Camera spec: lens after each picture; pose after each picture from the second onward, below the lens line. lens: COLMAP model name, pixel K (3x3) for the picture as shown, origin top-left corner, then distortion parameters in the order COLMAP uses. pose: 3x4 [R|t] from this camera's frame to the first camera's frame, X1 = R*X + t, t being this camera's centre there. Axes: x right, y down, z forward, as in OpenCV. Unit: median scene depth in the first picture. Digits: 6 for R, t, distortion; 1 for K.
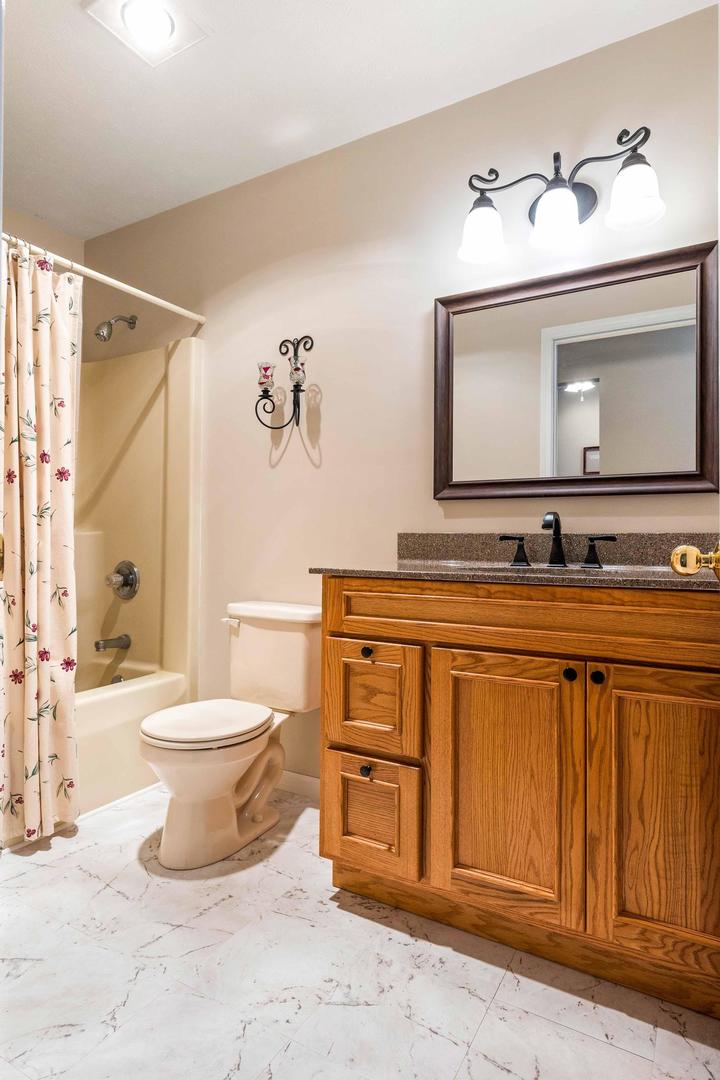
lens RADIAL K [[611.5, 0, 359.9], [0, 611.5, 545.4], [0, 0, 1]] dist [0.007007, -0.000310]
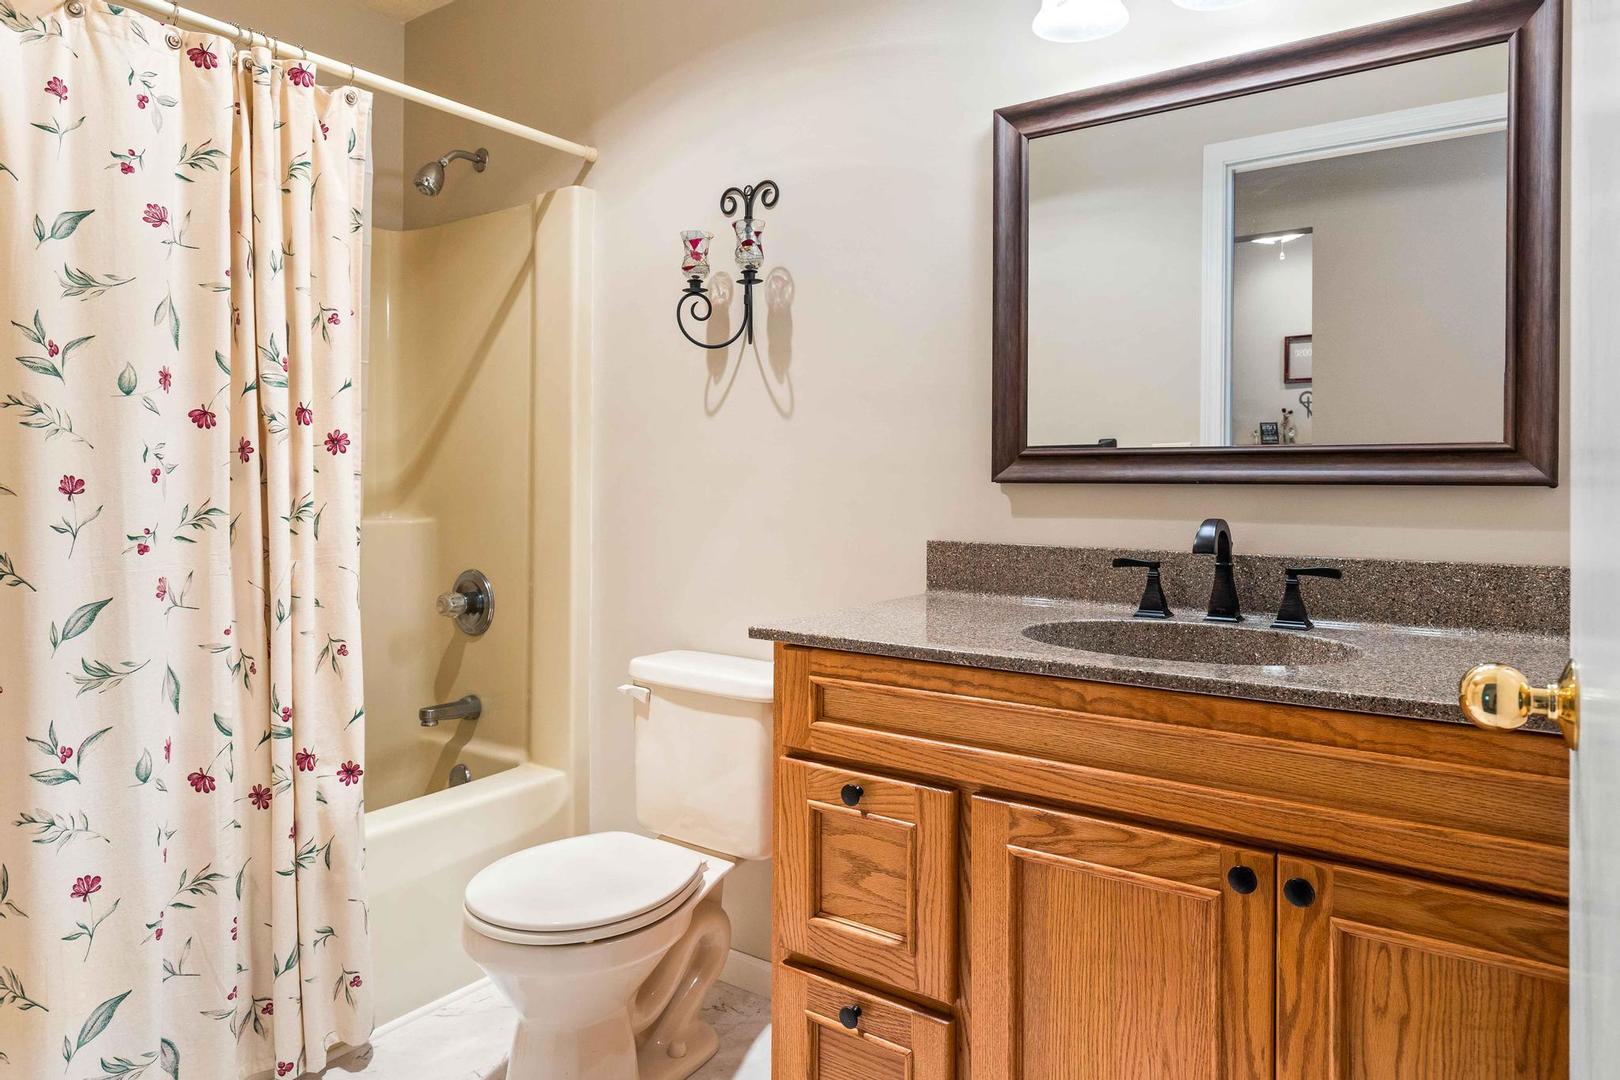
lens RADIAL K [[1024.0, 0, 810.1], [0, 1024.0, 526.5], [0, 0, 1]] dist [0.002645, -0.001322]
pose [[0.996567, -0.002379, -0.082752, 0.036947], [0.003806, 0.999847, 0.017087, -0.055218], [0.082698, -0.017344, 0.996424, 0.085984]]
